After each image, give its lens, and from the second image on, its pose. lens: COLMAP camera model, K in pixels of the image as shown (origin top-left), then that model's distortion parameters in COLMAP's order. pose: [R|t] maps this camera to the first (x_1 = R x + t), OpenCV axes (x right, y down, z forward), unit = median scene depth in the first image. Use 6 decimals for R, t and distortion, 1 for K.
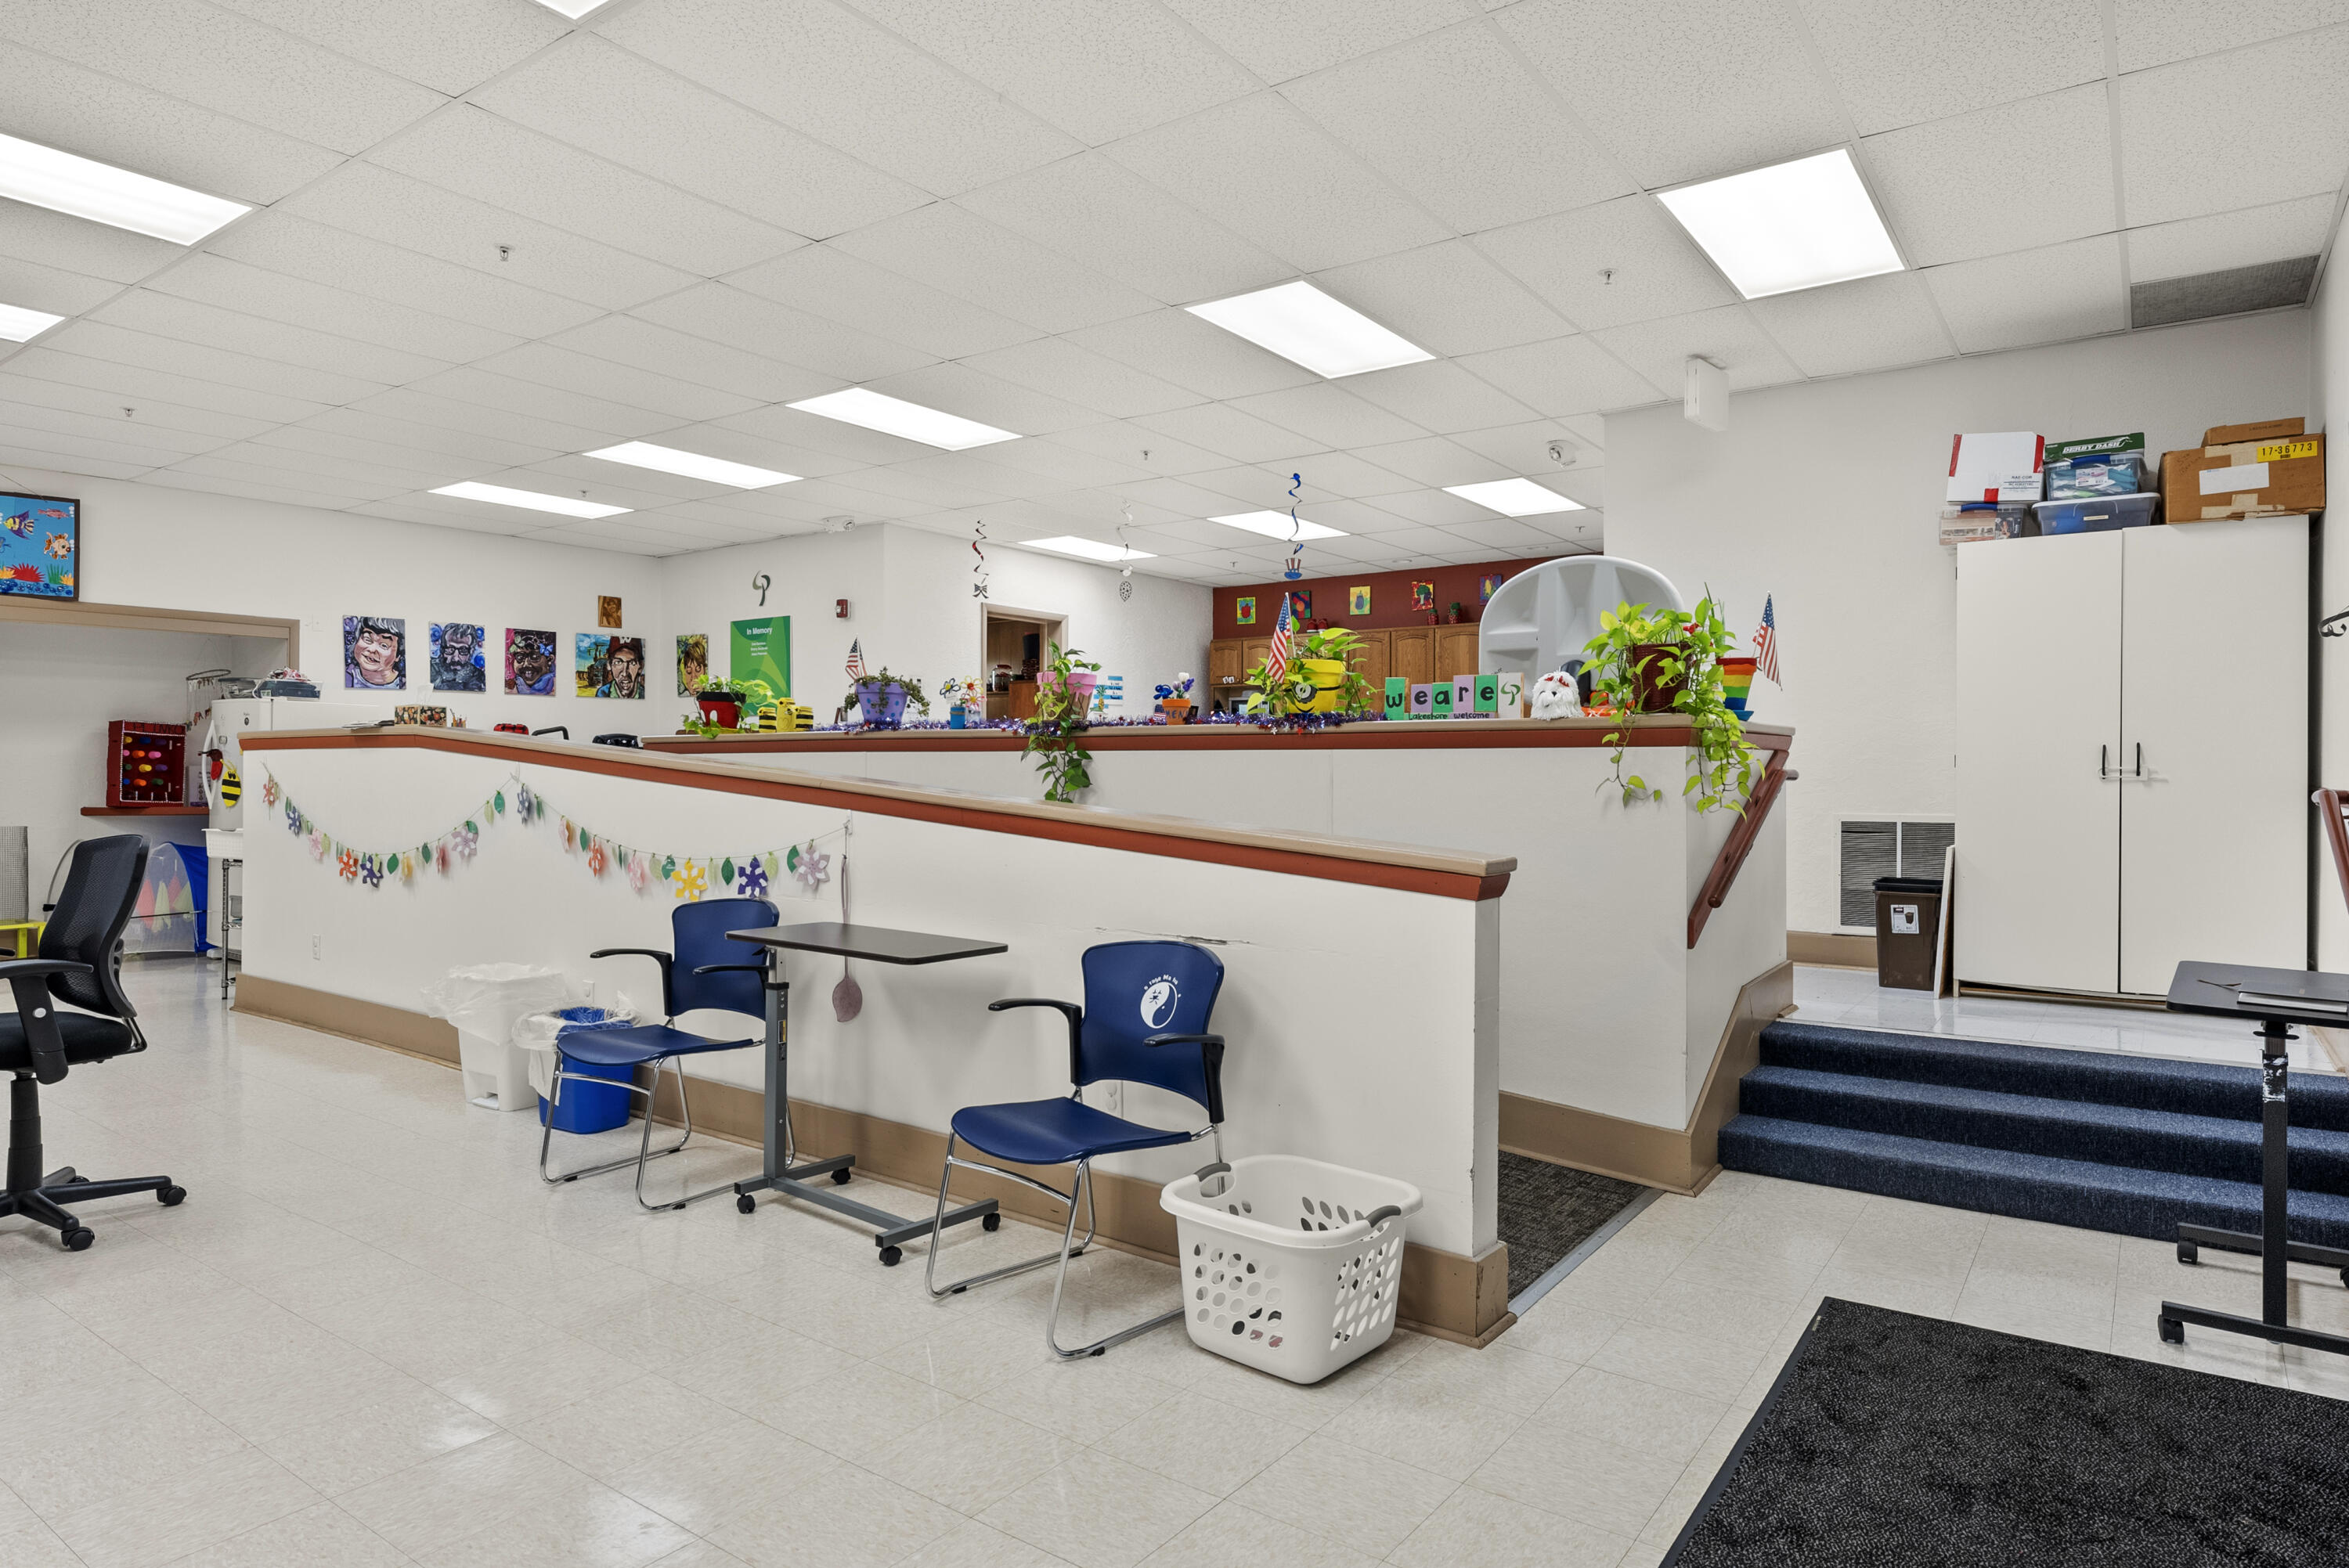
lens RADIAL K [[1364.3, 0, 1174.5], [0, 1364.3, 784.0], [0, 0, 1]] dist [-0.000060, -0.000568]
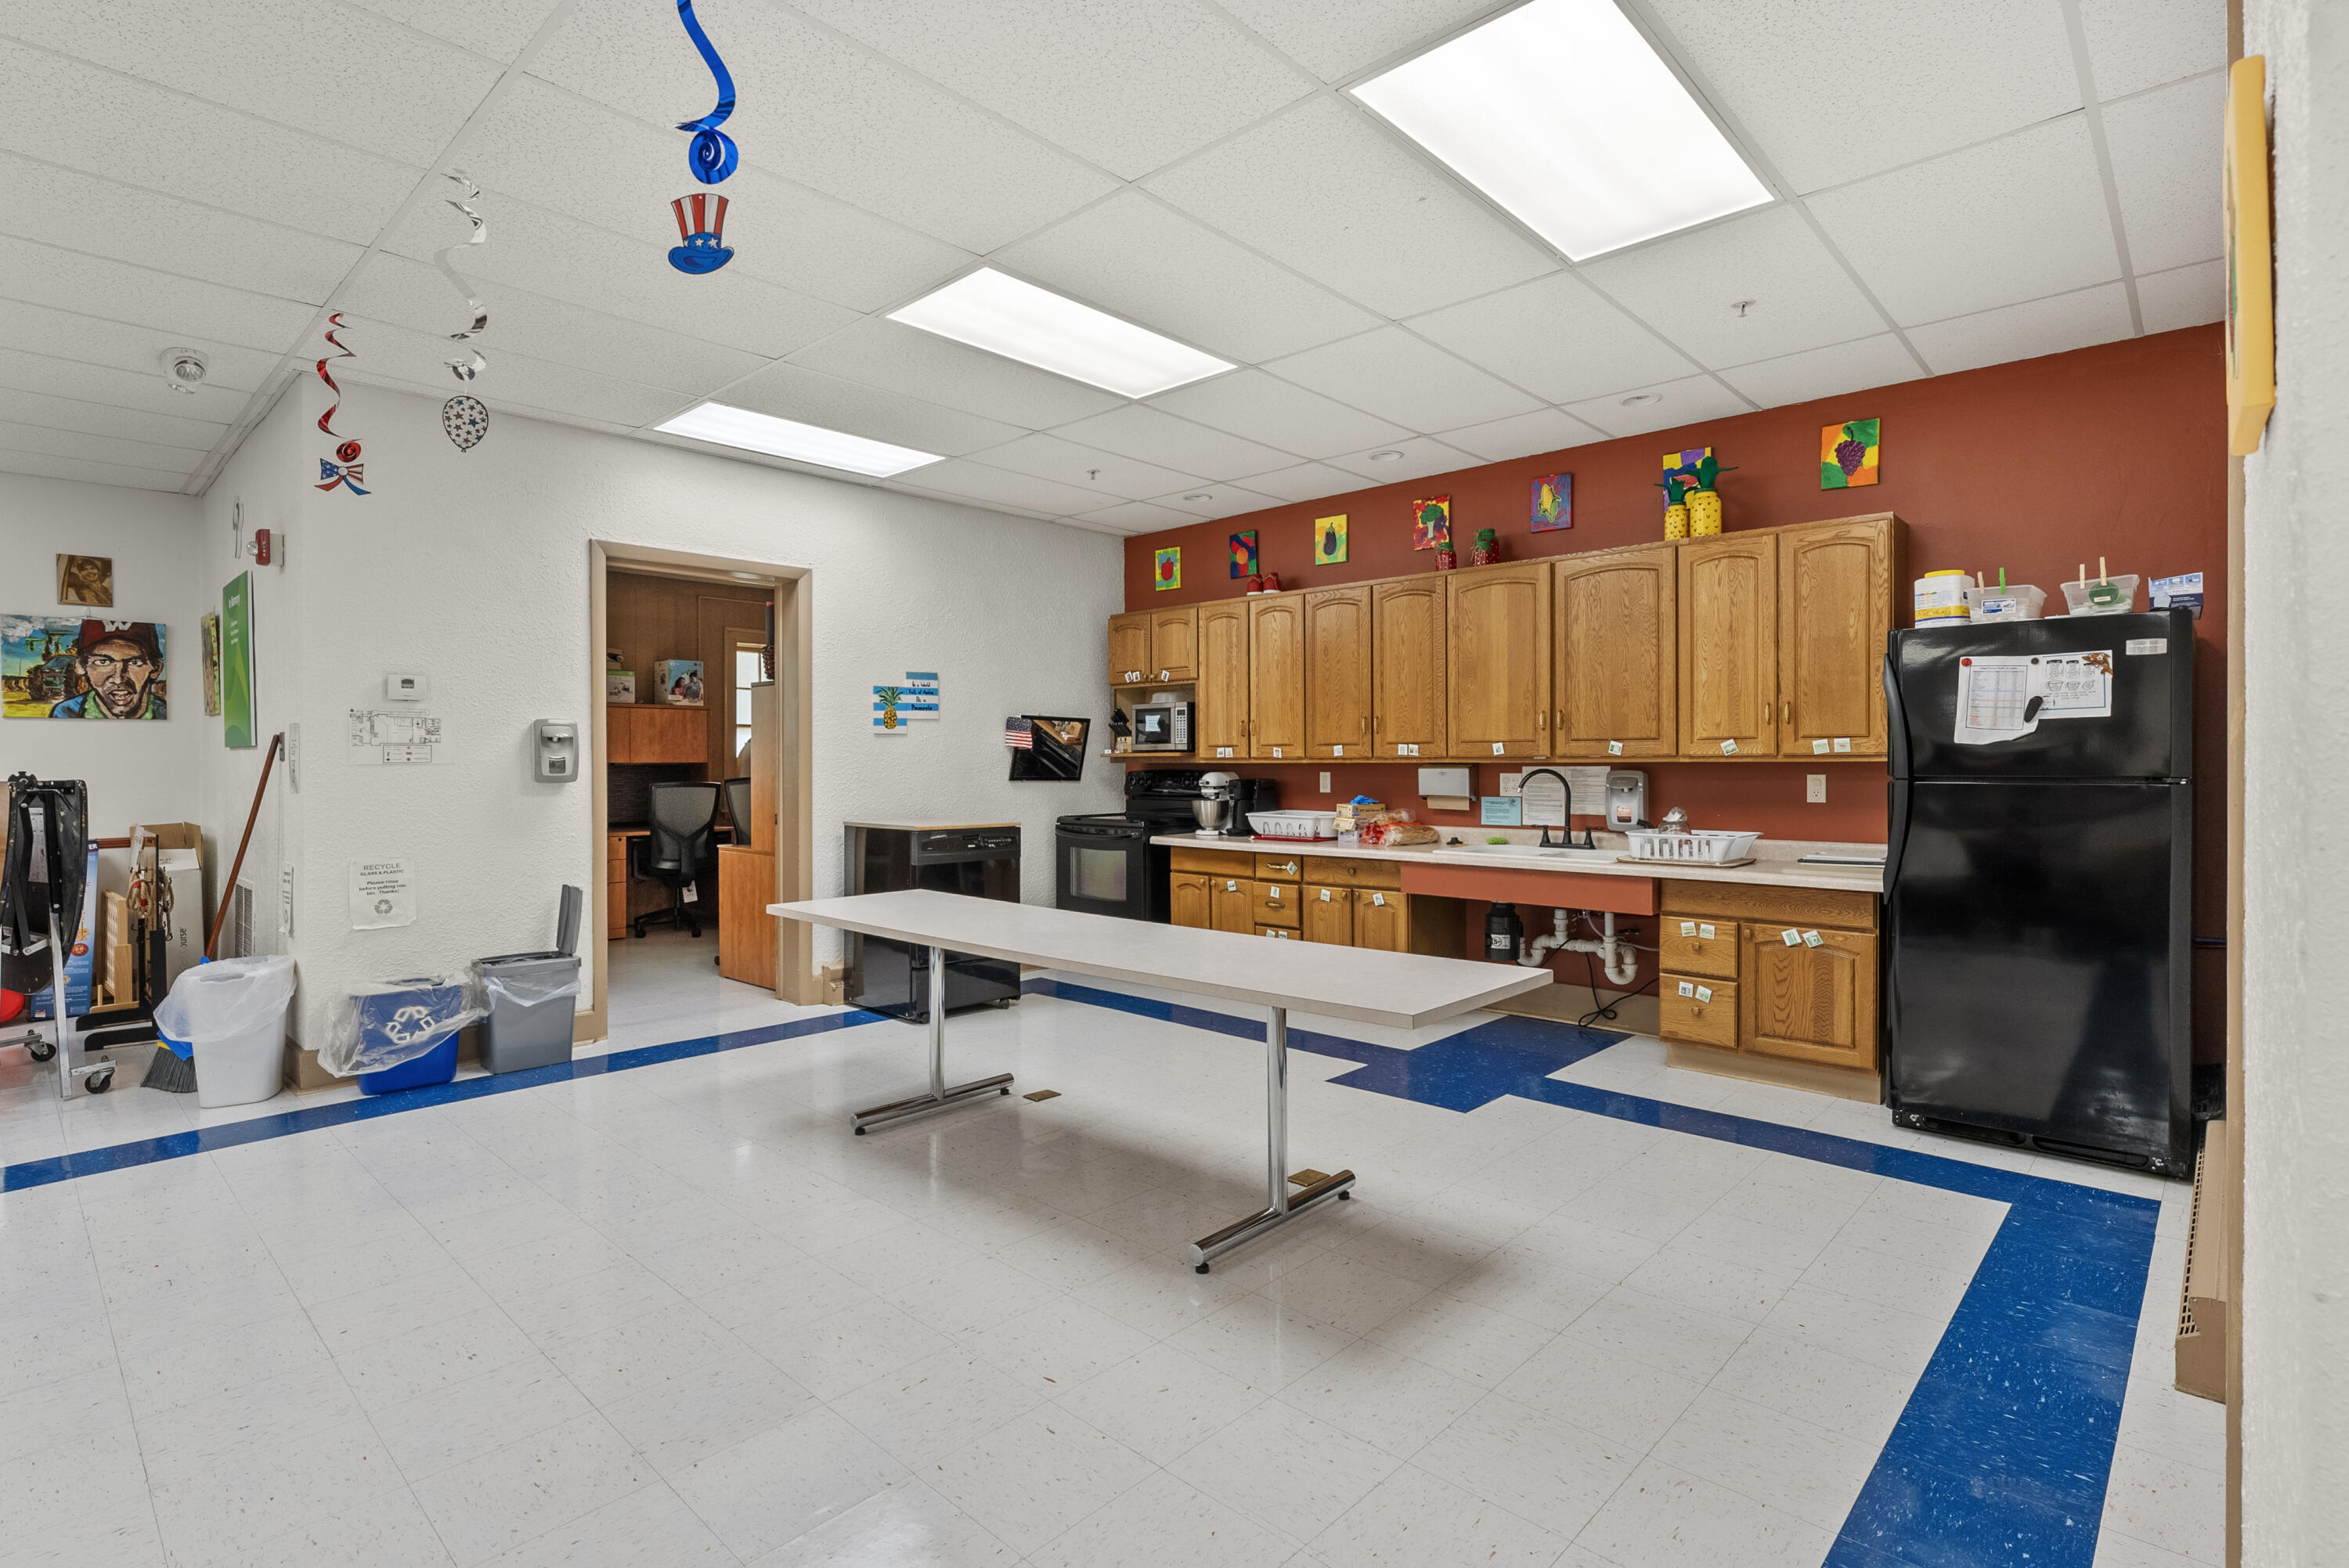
lens RADIAL K [[1130.7, 0, 1191.0], [0, 1130.7, 766.1], [0, 0, 1]] dist [-0.001595, -0.000378]
pose [[0.993425, -0.006236, -0.114313, 0.151114], [0.005547, 0.999964, -0.006350, -0.037738], [0.114348, 0.005674, 0.993425, 0.578545]]
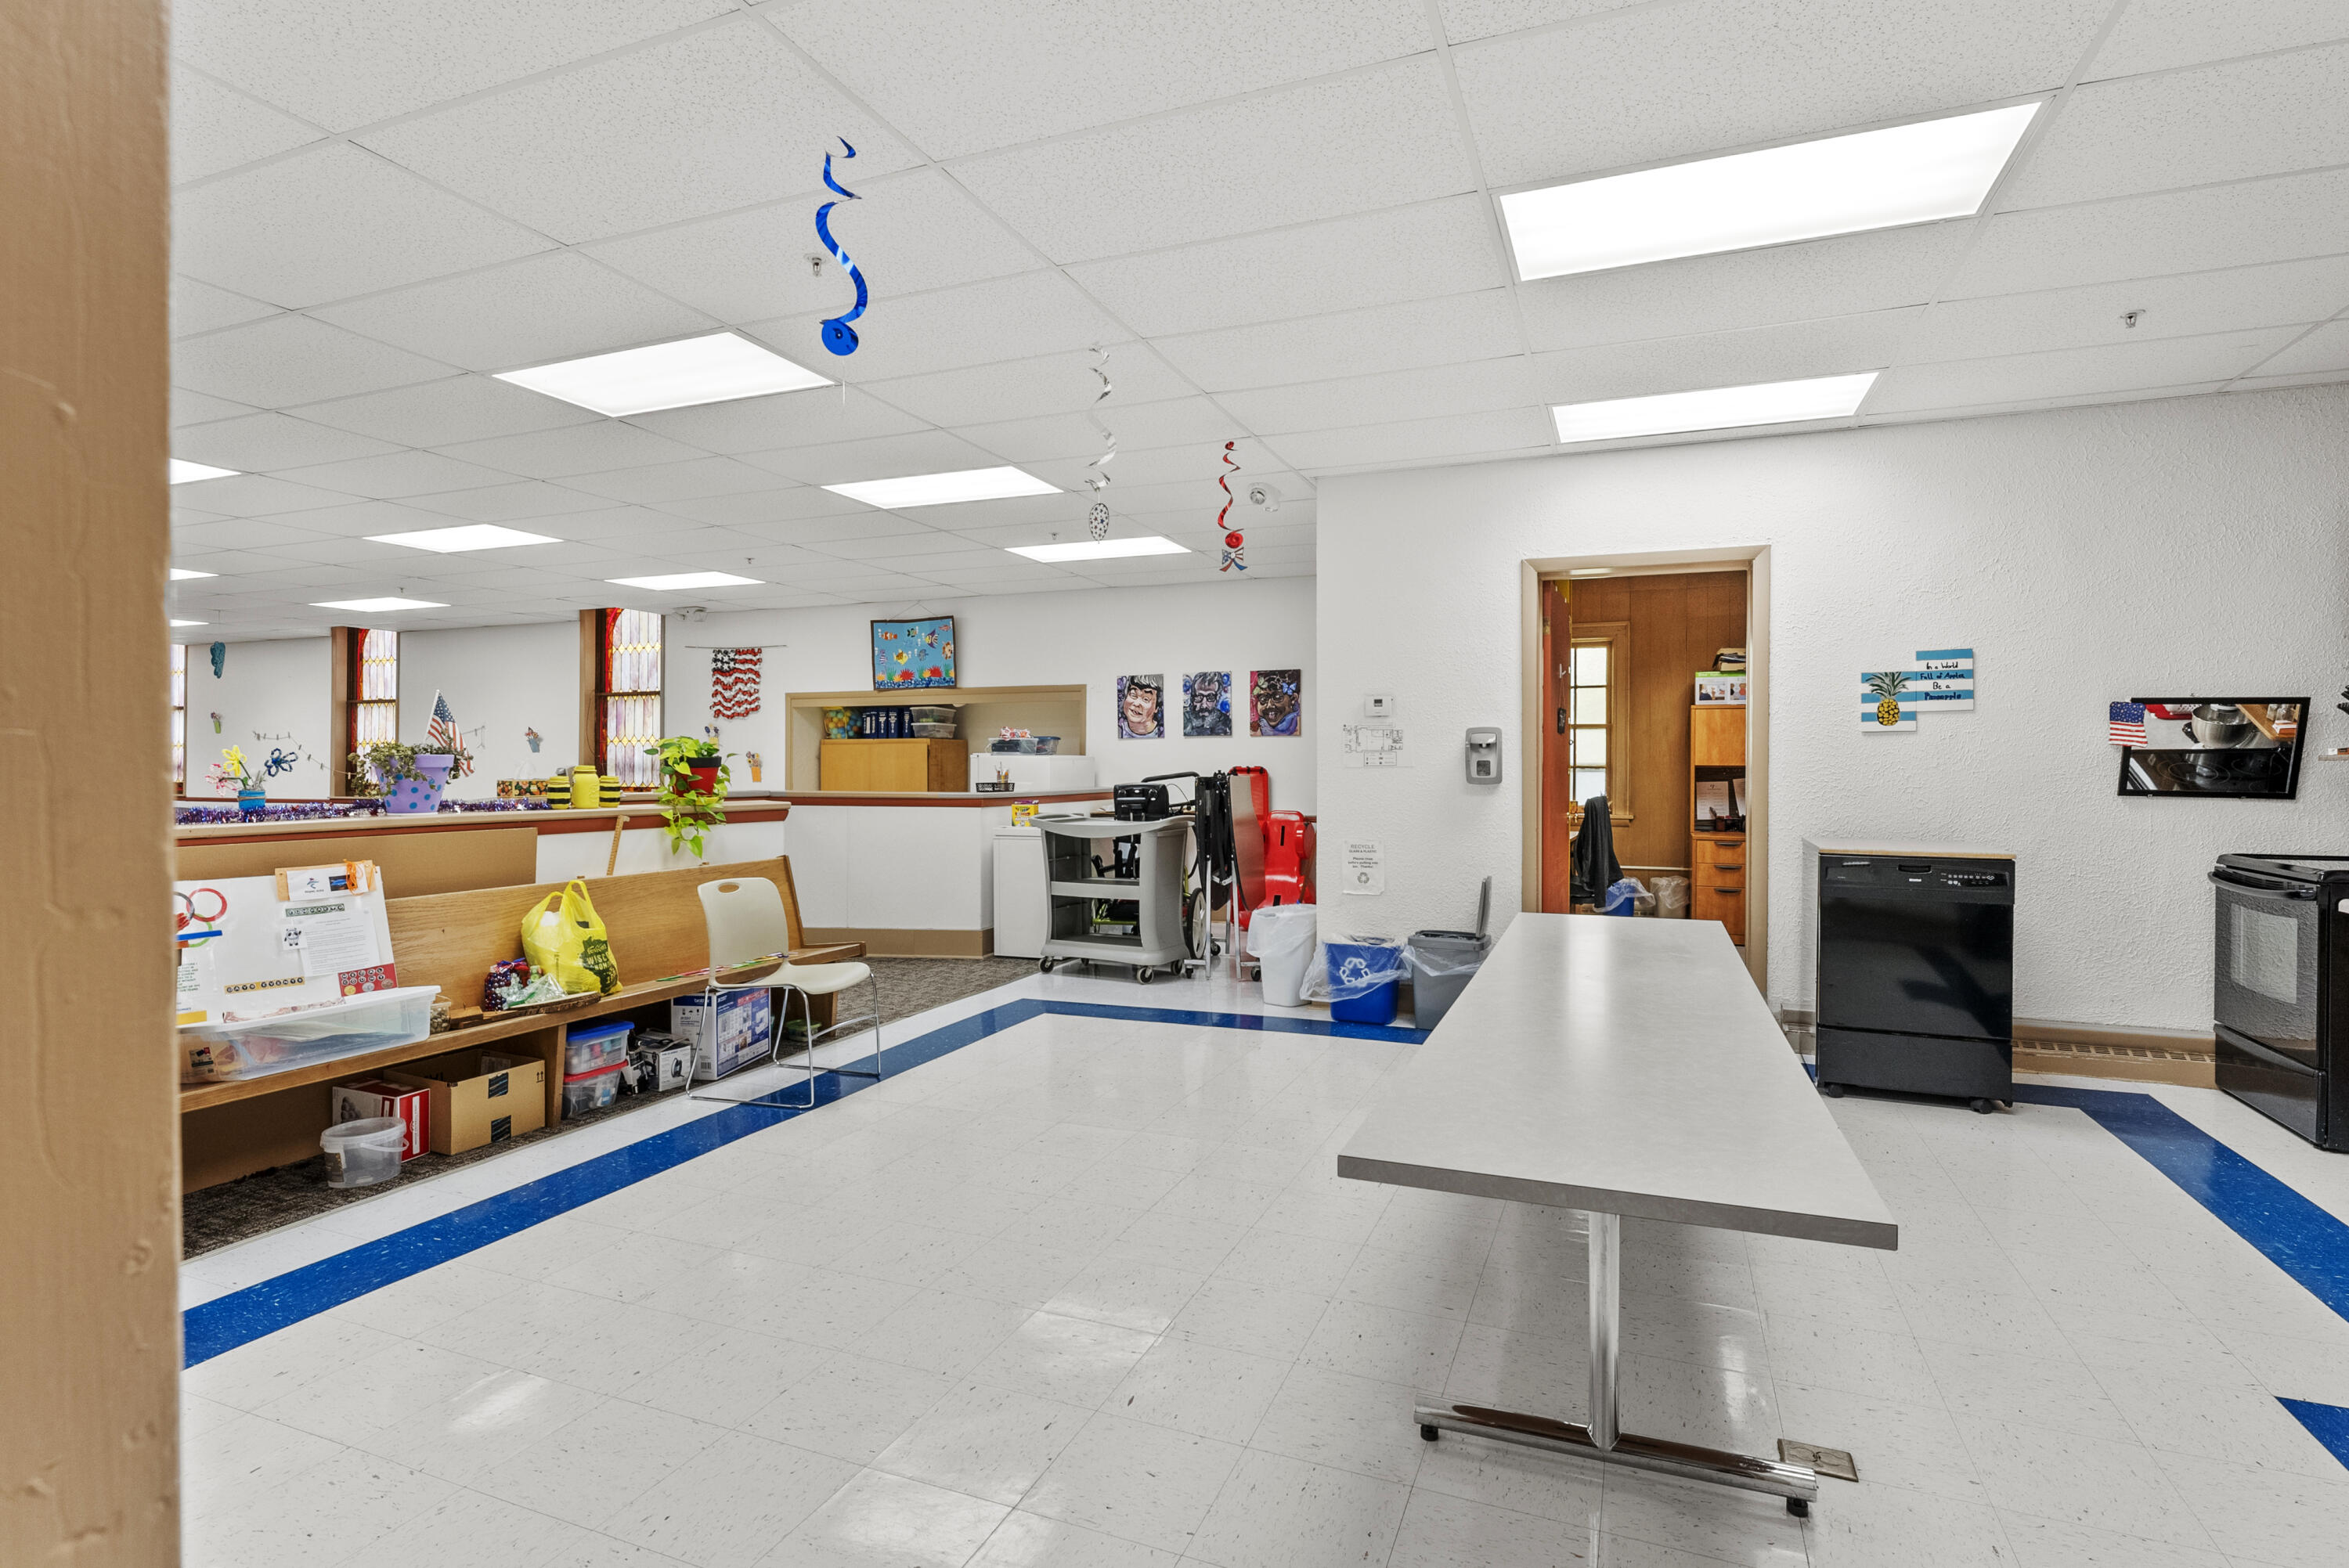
lens RADIAL K [[1130.7, 0, 1191.0], [0, 1130.7, 766.1], [0, 0, 1]] dist [-0.001595, -0.000378]
pose [[0.248768, -0.001400, -0.968562, 0.300986], [-0.009829, 0.999944, -0.003970, -0.040056], [0.968513, 0.010507, 0.248740, 0.741189]]
